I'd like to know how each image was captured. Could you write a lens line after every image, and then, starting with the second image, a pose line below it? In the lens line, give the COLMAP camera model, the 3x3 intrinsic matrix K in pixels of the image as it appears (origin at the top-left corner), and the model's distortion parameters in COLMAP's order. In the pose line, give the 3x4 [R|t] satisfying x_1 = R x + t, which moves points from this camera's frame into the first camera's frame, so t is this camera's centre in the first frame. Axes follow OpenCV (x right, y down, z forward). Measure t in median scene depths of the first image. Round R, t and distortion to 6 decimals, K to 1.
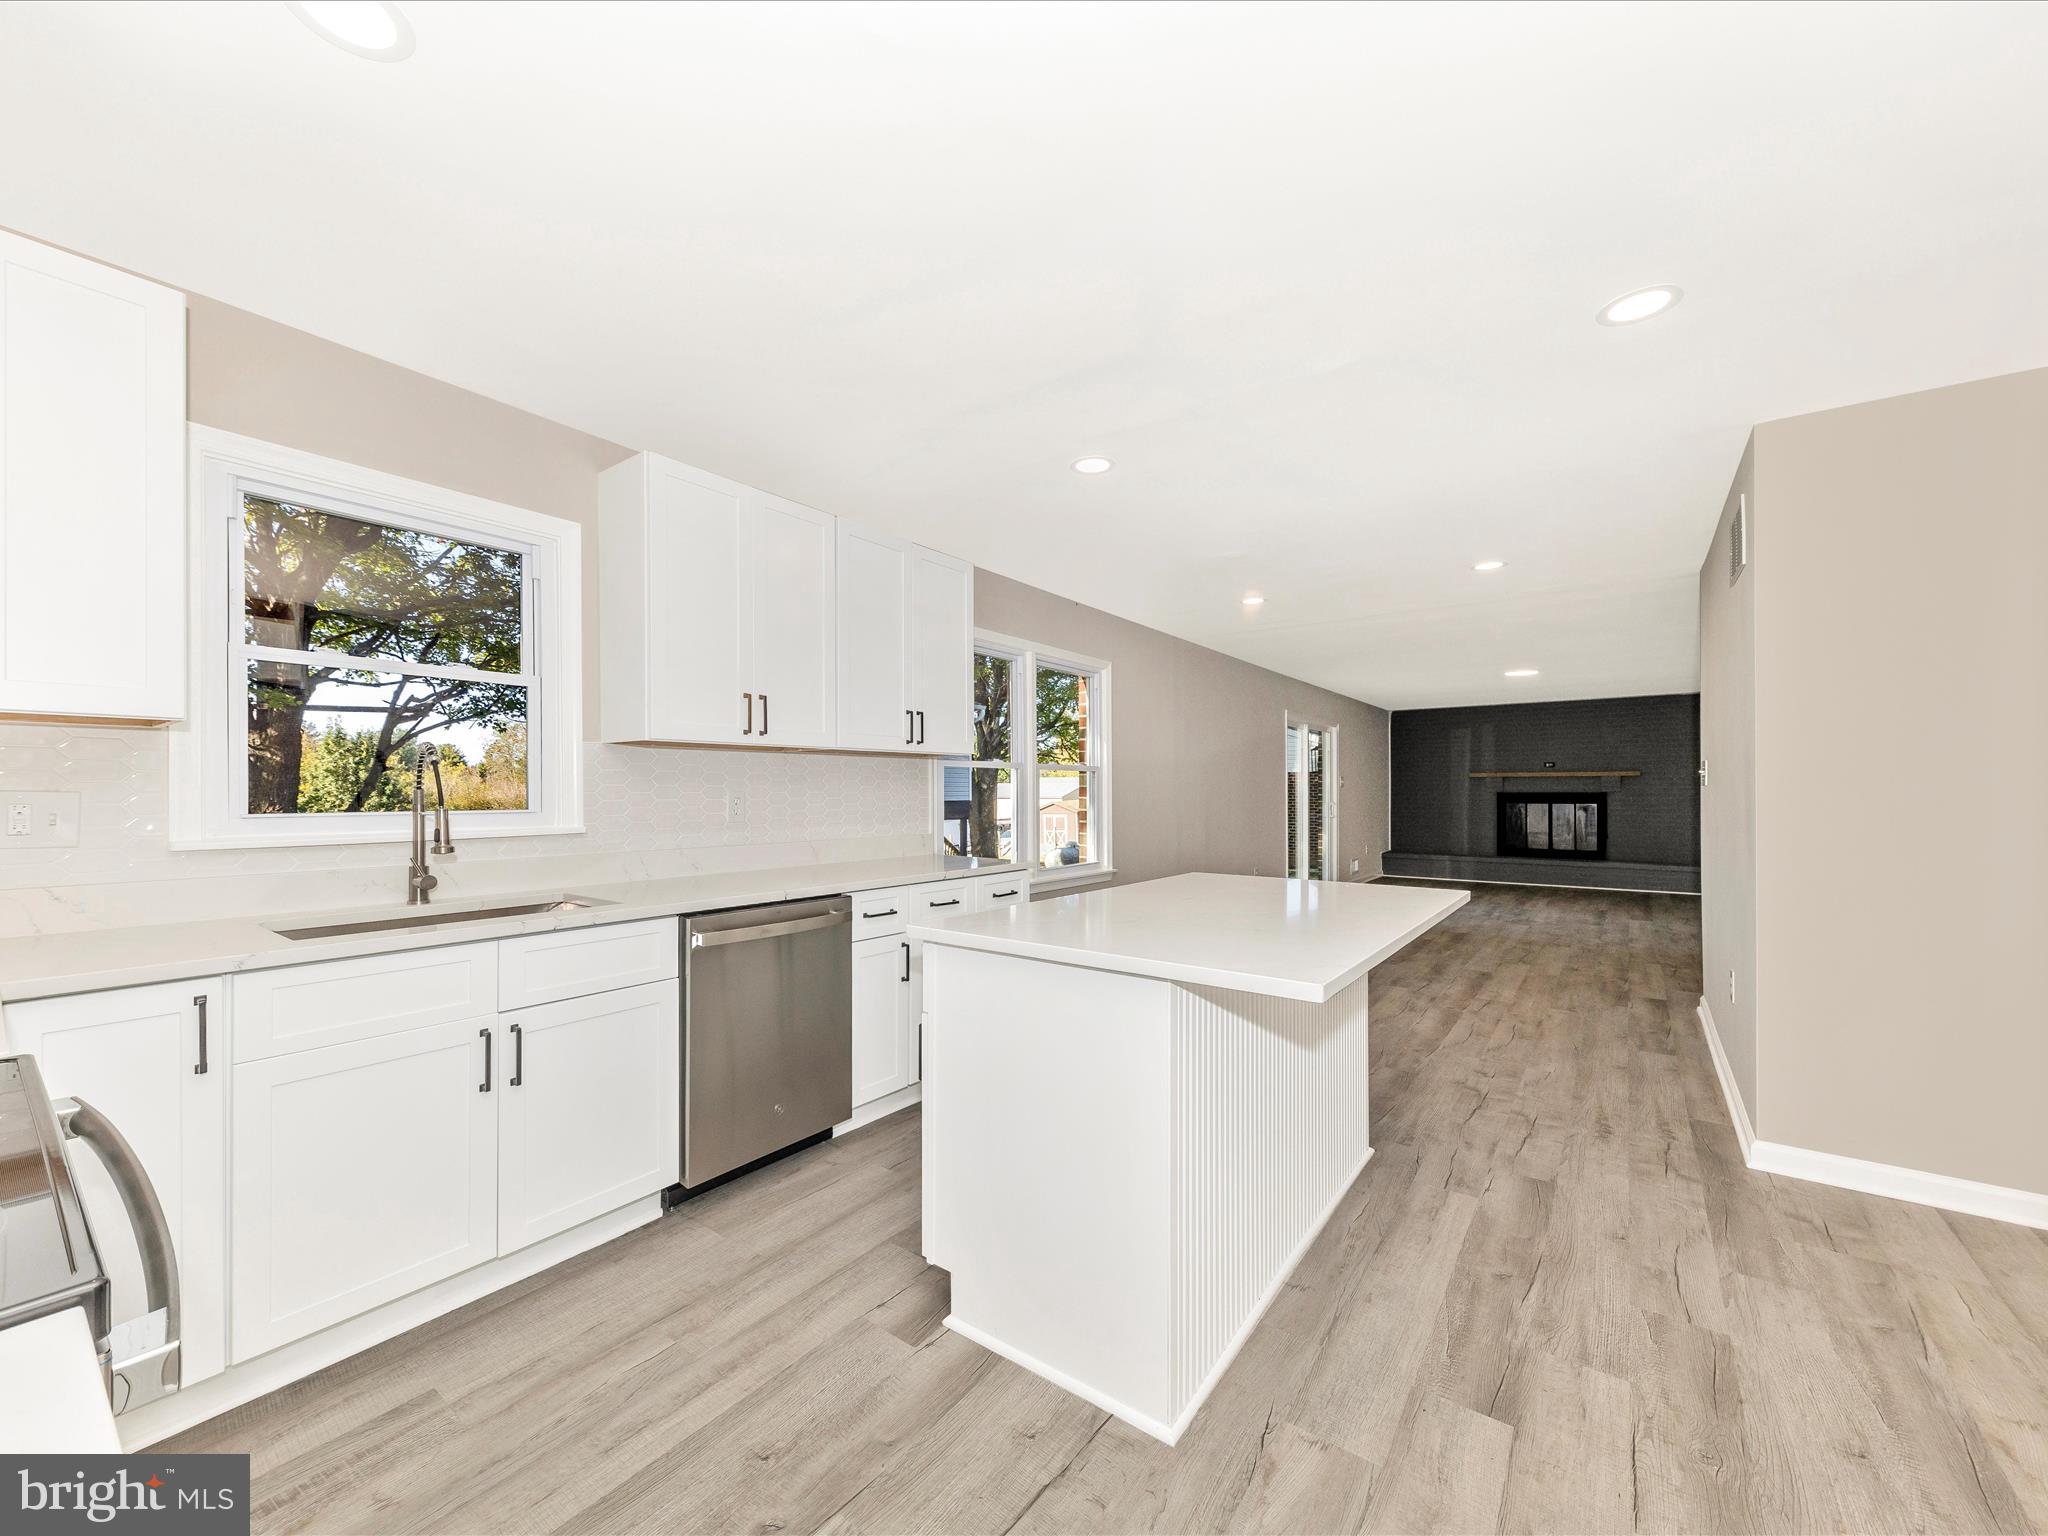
lens RADIAL K [[801.2, 0, 1006.2], [0, 801.2, 789.8], [0, 0, 1]] dist [0.017683, -0.003714]
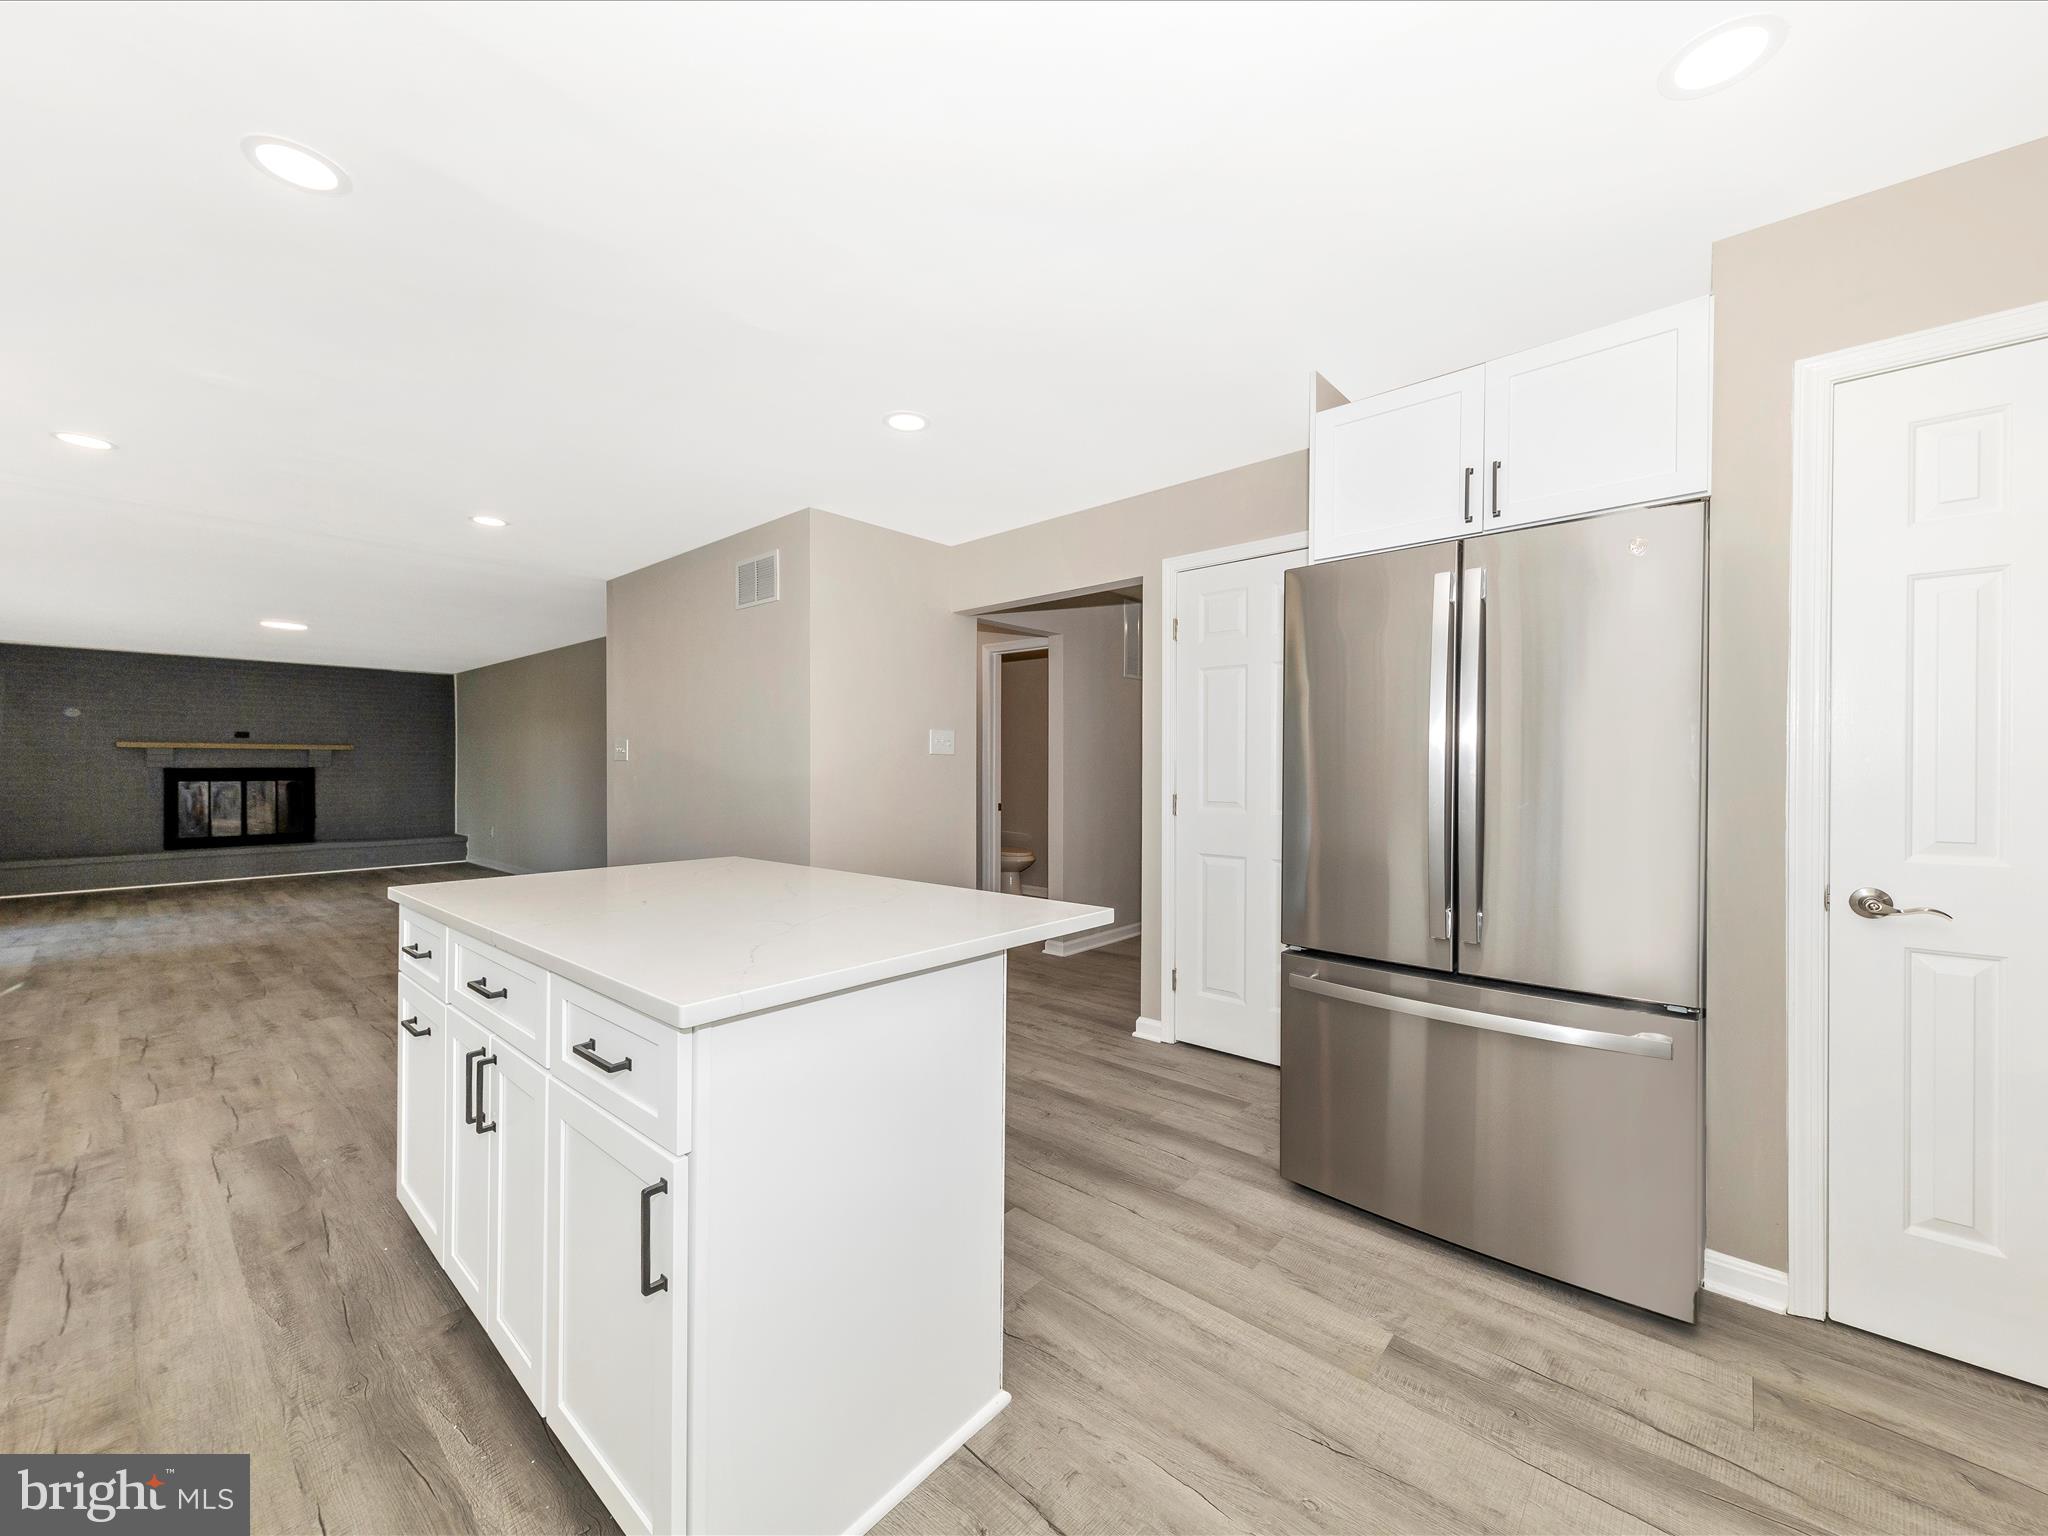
lens RADIAL K [[801.2, 0, 1024.9], [0, 801.2, 771.2], [0, 0, 1]] dist [0.017683, -0.003714]
pose [[0.073727, -0.006072, 0.997260, -0.149928], [0.000013, 0.999981, 0.006088, 0.001872], [-0.997278, -0.000436, 0.073726, 0.168925]]
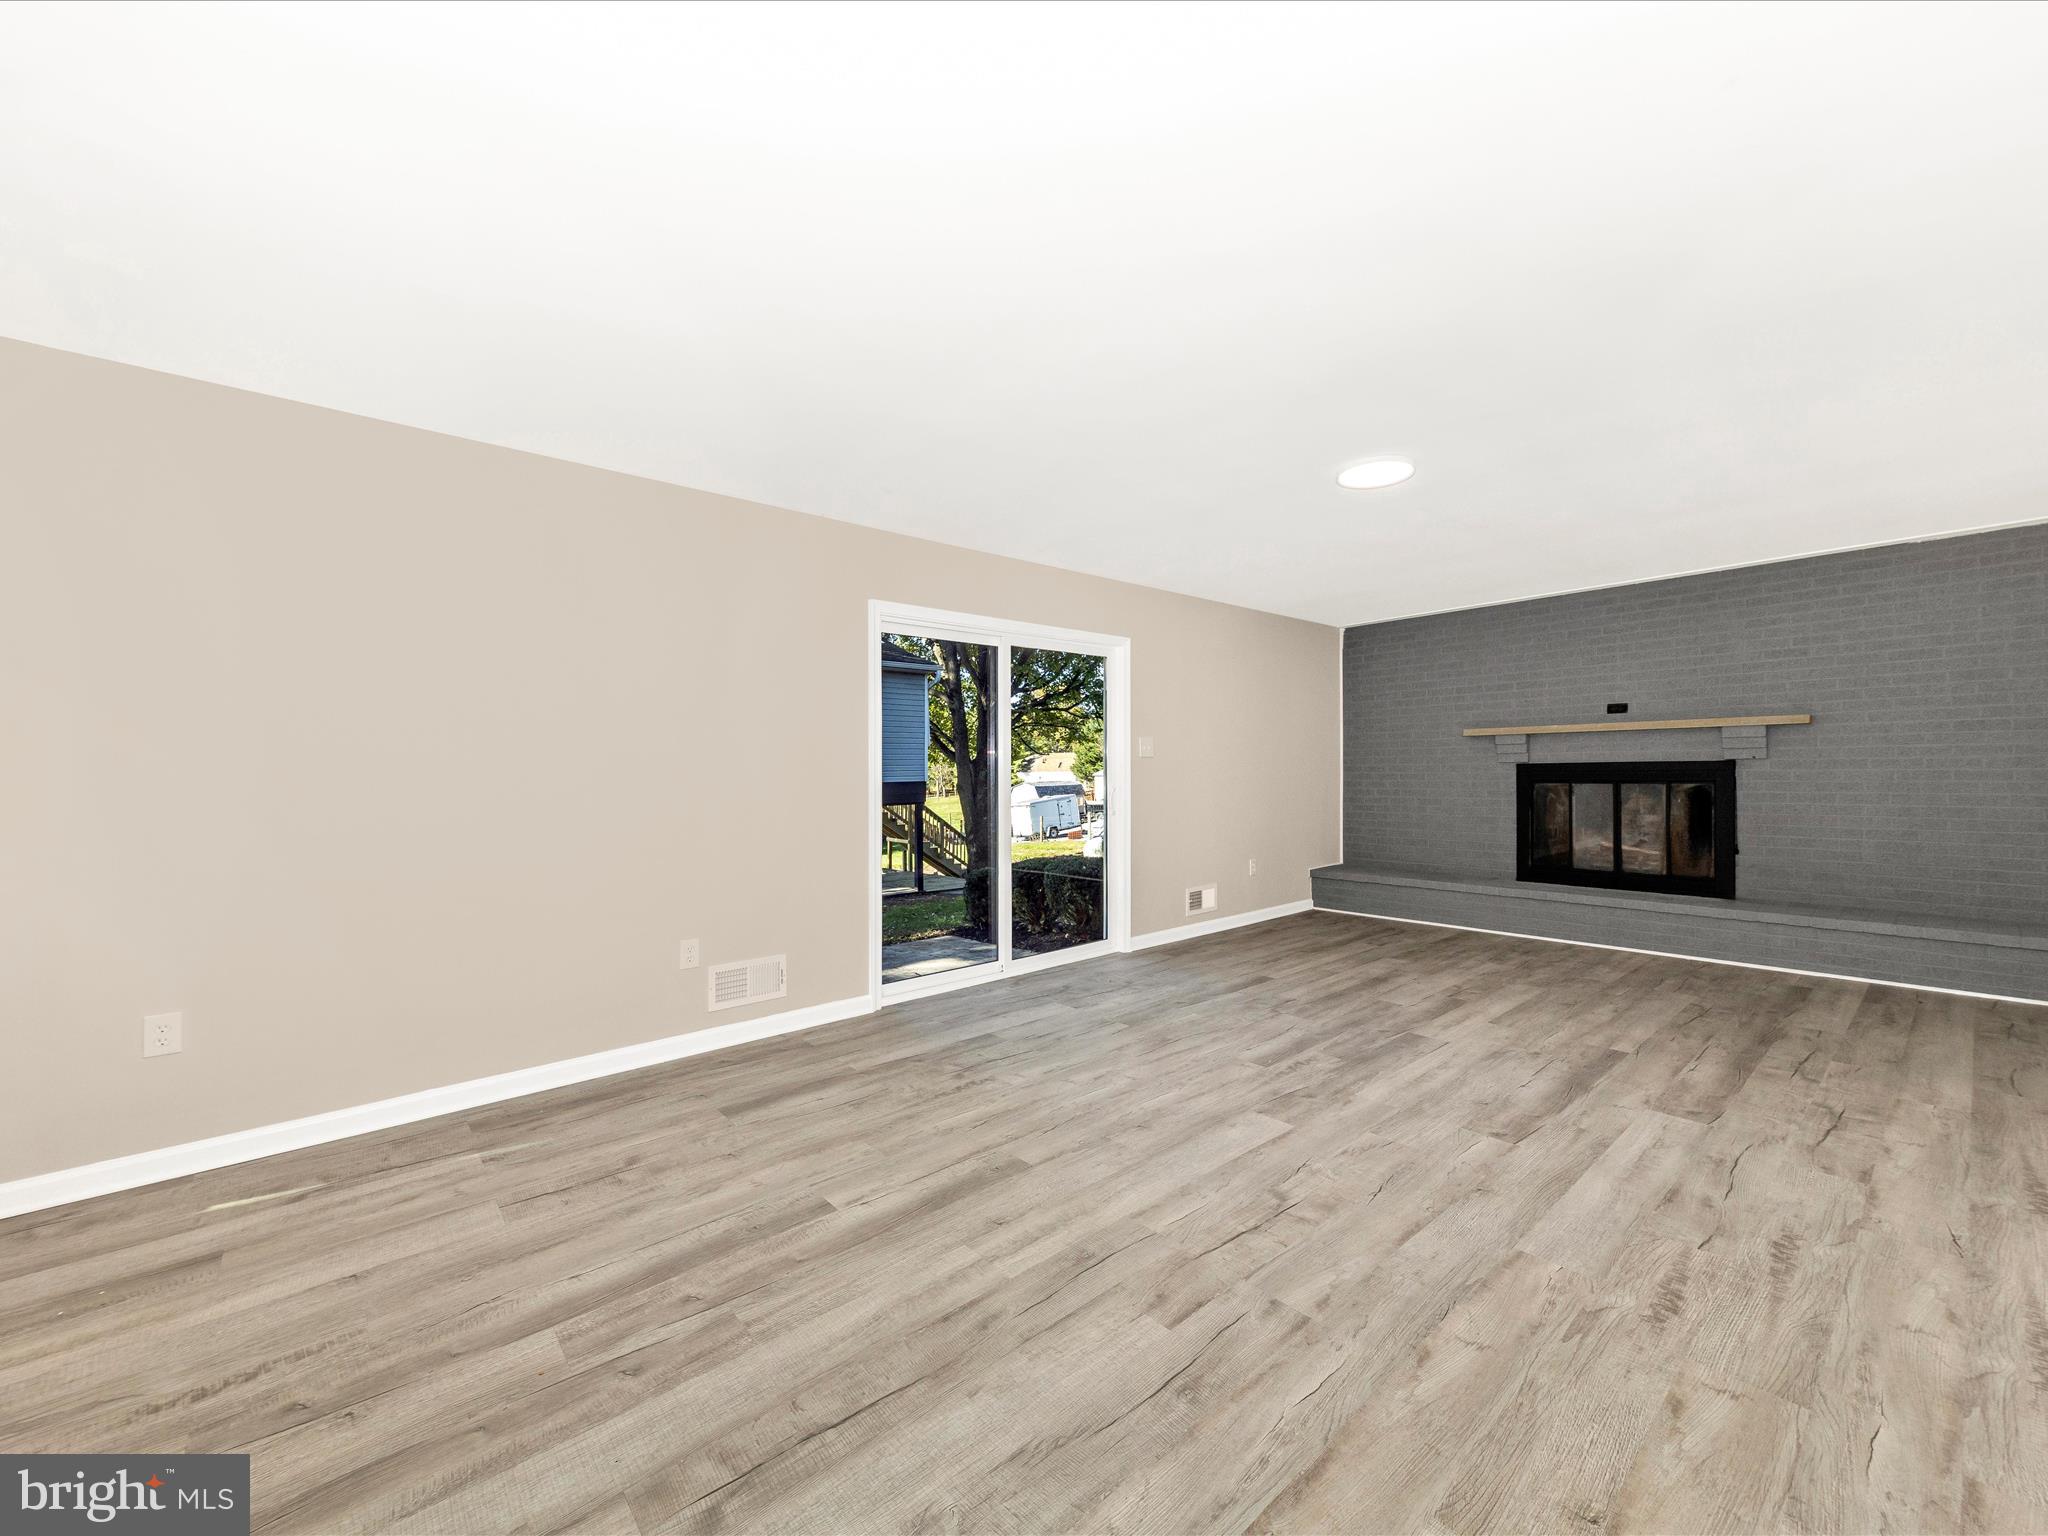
lens RADIAL K [[801.2, 0, 1030.9], [0, 801.2, 765.9], [0, 0, 1]] dist [0.017683, -0.003714]
pose [[0.979456, -0.012432, -0.201274, 0.558432], [0.011457, 0.999916, -0.006007, 0.006299], [0.201332, 0.003577, 0.979517, 0.569941]]
